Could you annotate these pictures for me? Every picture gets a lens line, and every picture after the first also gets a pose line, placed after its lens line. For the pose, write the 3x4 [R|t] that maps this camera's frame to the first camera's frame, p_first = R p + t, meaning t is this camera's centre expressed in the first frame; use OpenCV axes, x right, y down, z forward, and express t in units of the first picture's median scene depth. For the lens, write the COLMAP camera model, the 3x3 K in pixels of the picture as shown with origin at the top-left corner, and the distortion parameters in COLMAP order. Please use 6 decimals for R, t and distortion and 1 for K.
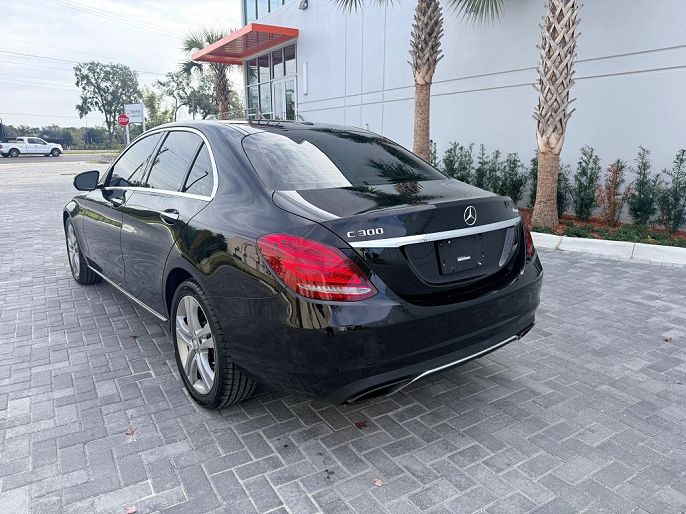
lens RADIAL K [[464.8, 0, 335.4], [0, 464.8, 258.0], [0, 0, 1]] dist [0.007309, -0.015289]
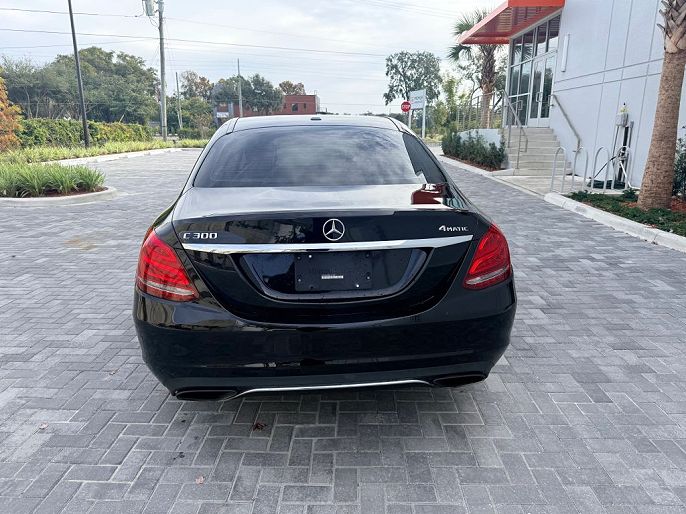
lens RADIAL K [[464.8, 0, 335.4], [0, 464.8, 258.0], [0, 0, 1]] dist [0.007309, -0.015289]
pose [[0.848734, 0.132929, -0.511840, 0.640746], [-0.116248, 0.991115, 0.064638, -0.081254], [0.515885, 0.004640, 0.856645, 0.220193]]
